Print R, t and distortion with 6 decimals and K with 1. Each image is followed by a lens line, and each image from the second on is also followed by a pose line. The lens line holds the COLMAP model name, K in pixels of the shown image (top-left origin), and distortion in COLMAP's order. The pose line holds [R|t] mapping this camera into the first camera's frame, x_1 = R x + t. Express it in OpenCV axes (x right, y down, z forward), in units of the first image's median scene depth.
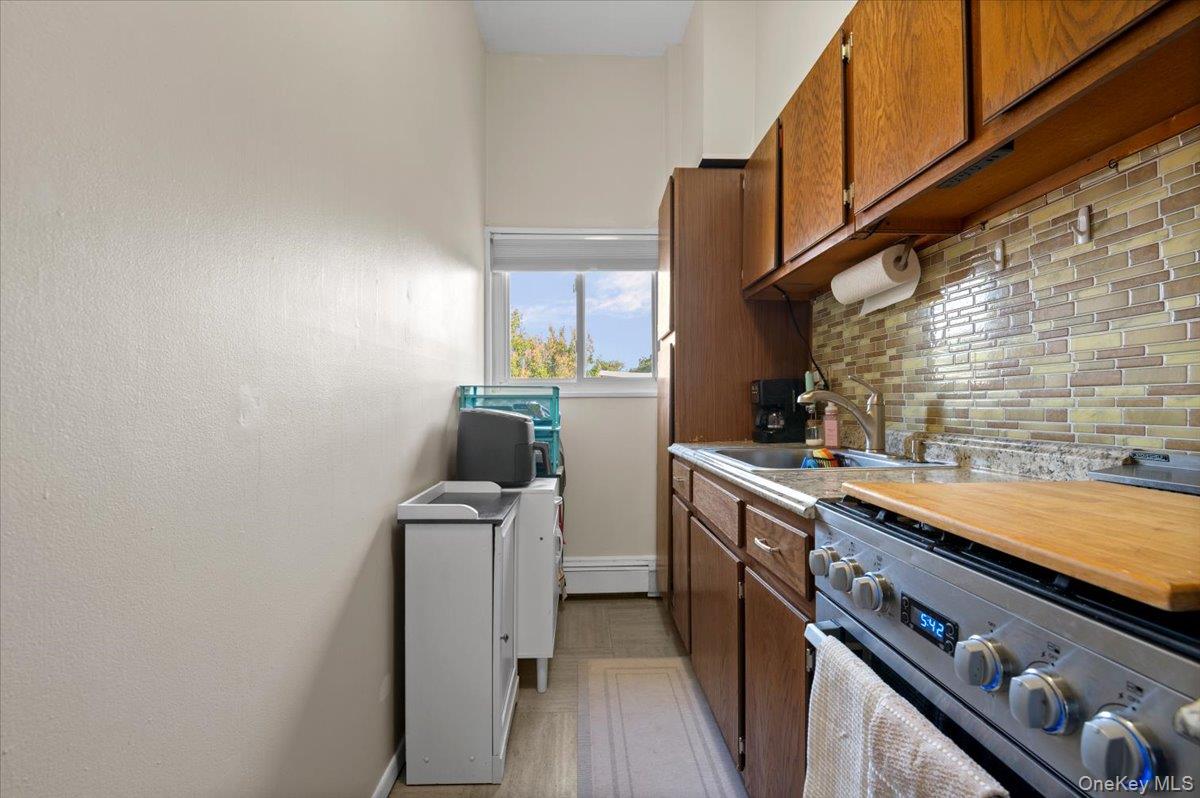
lens RADIAL K [[525.6, 0, 597.1], [0, 525.6, 400.0], [0, 0, 1]] dist [-0.011333, -0.004557]
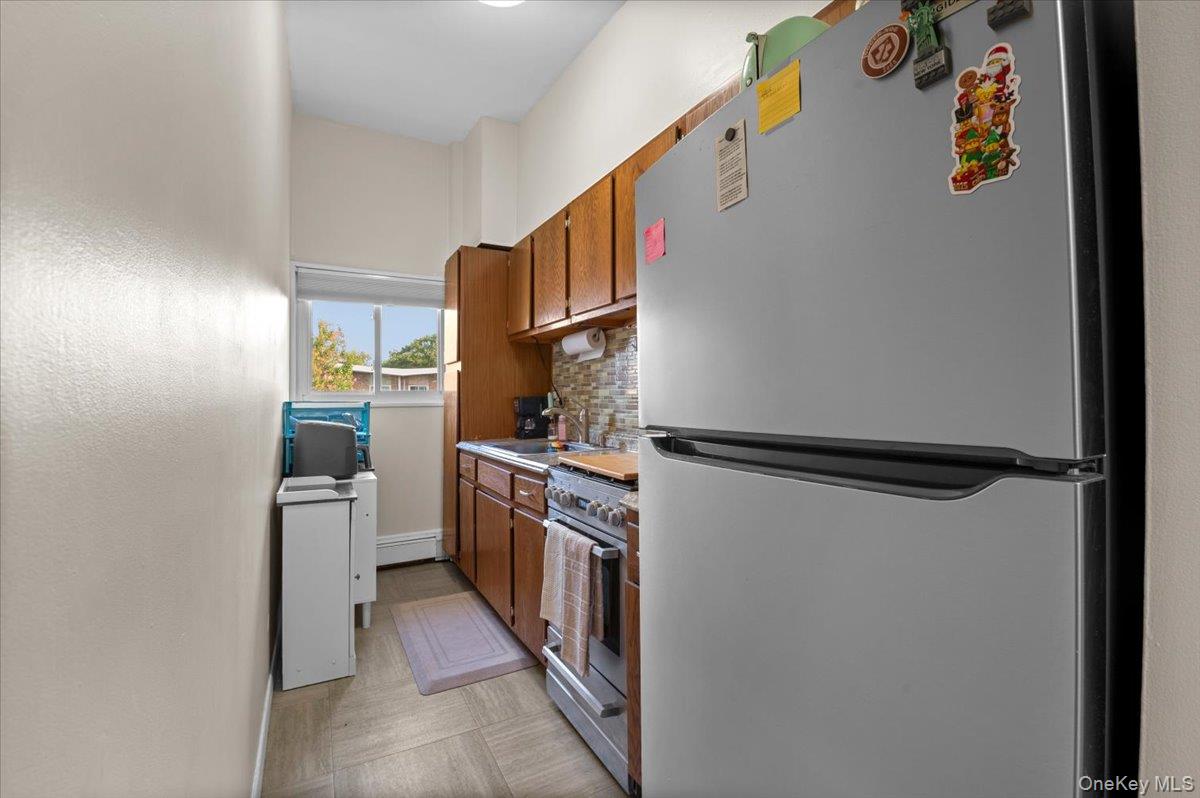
lens RADIAL K [[525.6, 0, 597.1], [0, 525.6, 400.0], [0, 0, 1]] dist [-0.011333, -0.004557]
pose [[0.897342, -0.004857, 0.441310, -0.187676], [0.000591, 0.999952, 0.009803, -0.054512], [-0.441336, -0.008536, 0.897301, -0.542429]]
